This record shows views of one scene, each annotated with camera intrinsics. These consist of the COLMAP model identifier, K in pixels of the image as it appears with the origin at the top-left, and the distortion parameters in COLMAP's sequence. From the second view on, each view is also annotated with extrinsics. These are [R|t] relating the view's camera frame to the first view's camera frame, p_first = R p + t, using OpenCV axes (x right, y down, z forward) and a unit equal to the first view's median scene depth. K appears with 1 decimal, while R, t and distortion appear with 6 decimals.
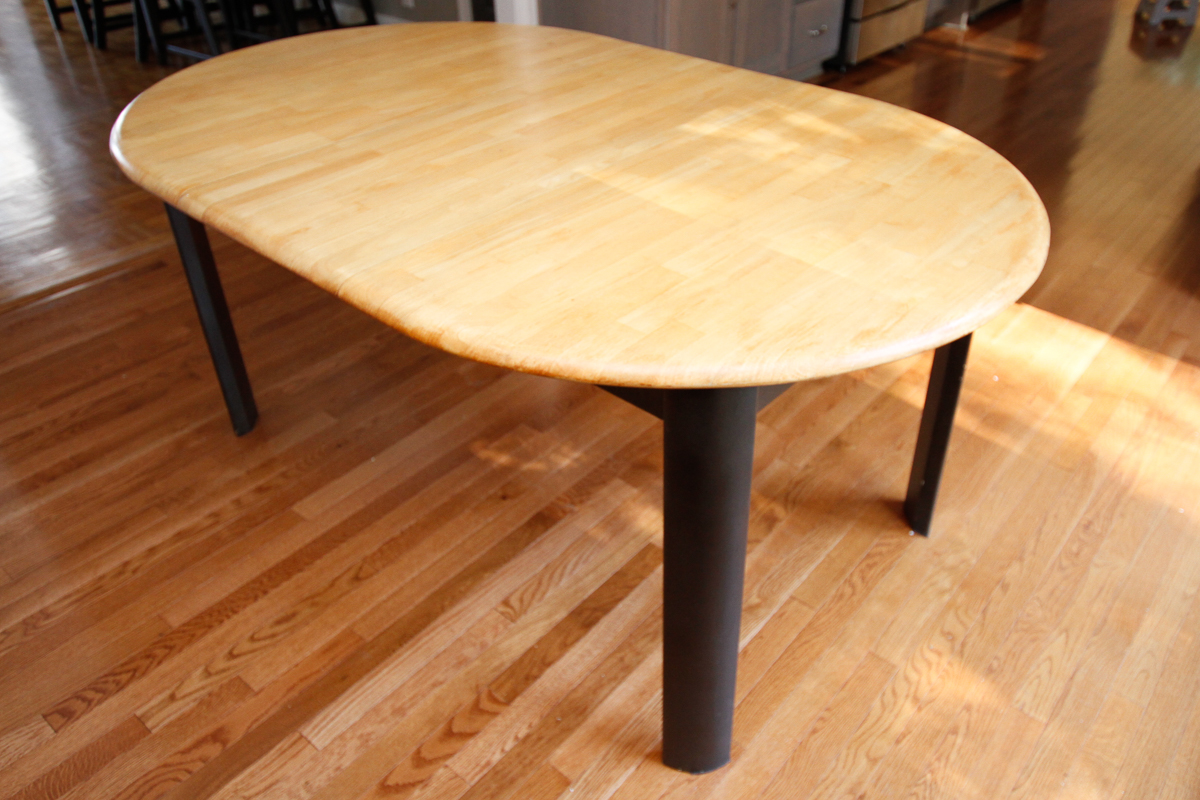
lens RADIAL K [[1001.0, 0, 600.0], [0, 1001.0, 400.0], [0, 0, 1]] dist [0.000168, -0.000867]
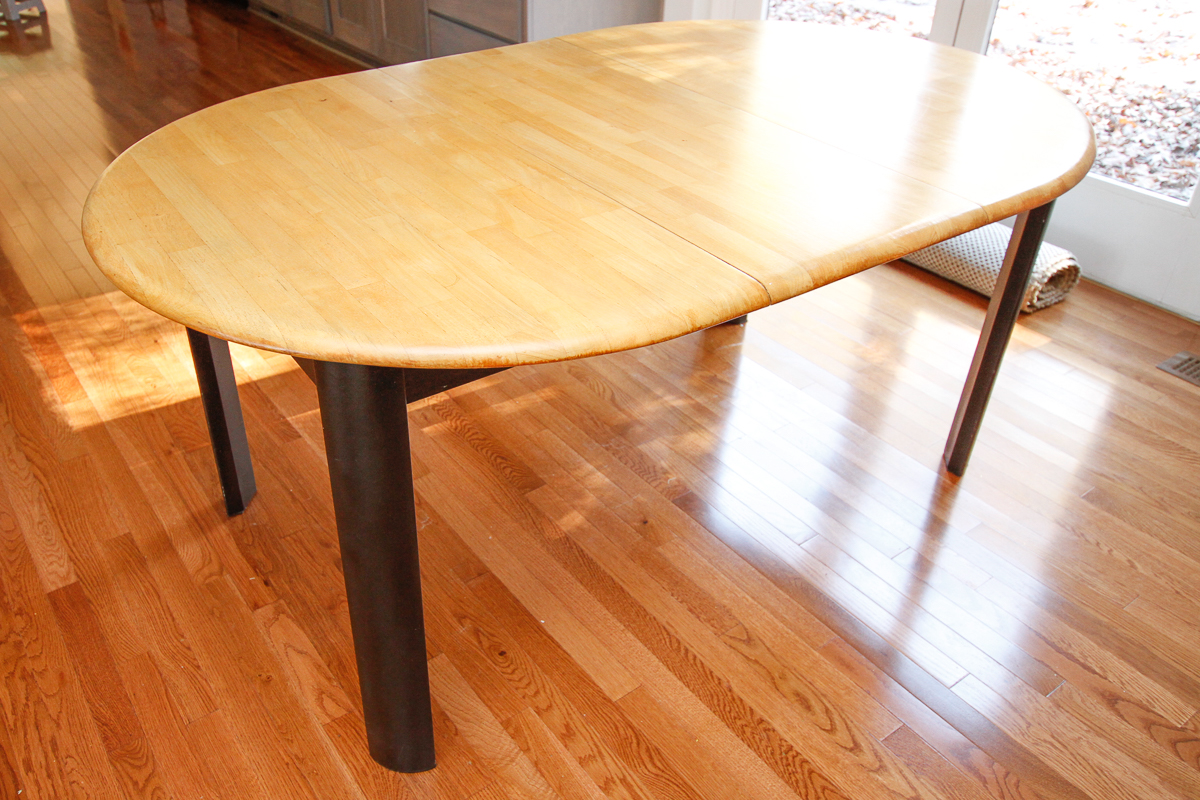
lens RADIAL K [[999.8, 0, 599.9], [0, 999.8, 432.3], [0, 0, 1]] dist [-0.000556, 0.002017]
pose [[0.192544, -0.561200, 0.804973, -0.957637], [0.538102, 0.746371, 0.391634, -0.422259], [-0.820593, 0.357751, 0.445692, 0.675475]]
